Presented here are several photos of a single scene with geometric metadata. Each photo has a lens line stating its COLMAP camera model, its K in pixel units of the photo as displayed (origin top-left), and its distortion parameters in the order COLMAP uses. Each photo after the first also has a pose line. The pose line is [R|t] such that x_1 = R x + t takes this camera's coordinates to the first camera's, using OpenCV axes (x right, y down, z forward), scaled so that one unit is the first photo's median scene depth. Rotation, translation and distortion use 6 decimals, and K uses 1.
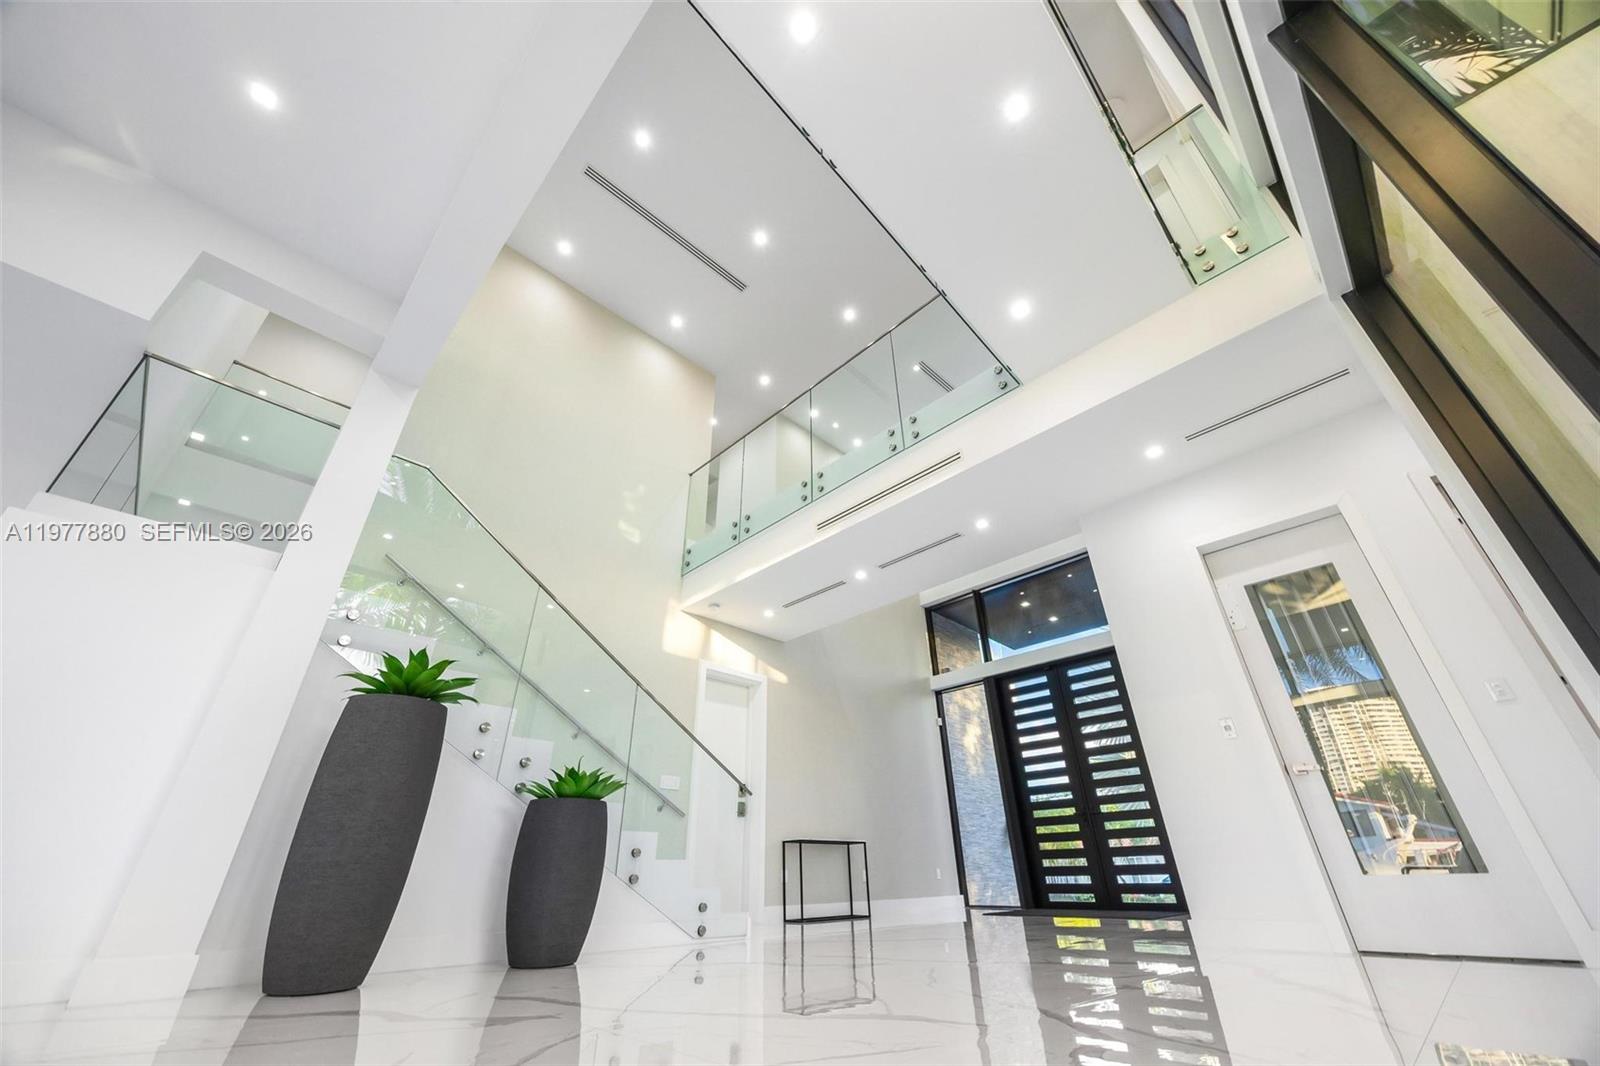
lens RADIAL K [[604.6, 0, 794.6], [0, 604.6, 529.0], [0, 0, 1]] dist [-0.003272, -0.000151]
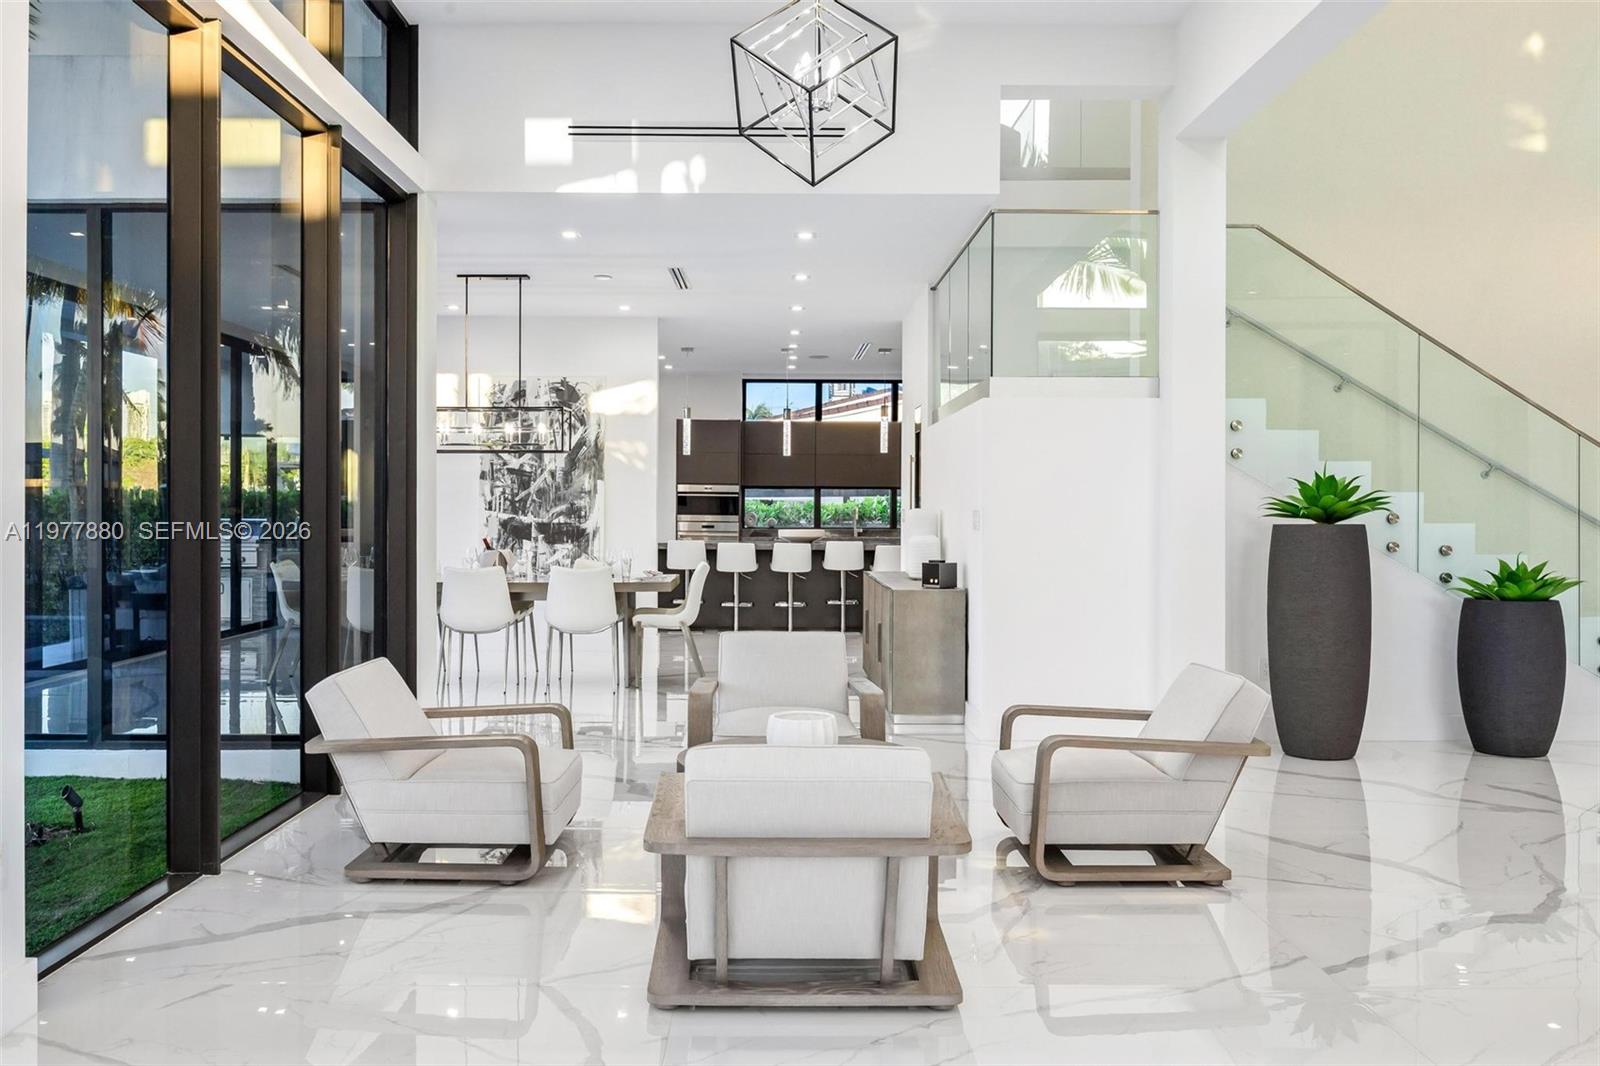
lens RADIAL K [[1386.8, 0, 791.7], [0, 1386.8, 519.4], [0, 0, 1]] dist [0.042129, -0.004485]
pose [[0.733725, 0.025127, -0.678982, 0.186654], [0.330713, 0.859743, 0.389193, -0.617002], [0.593529, -0.510109, 0.622505, -0.648160]]
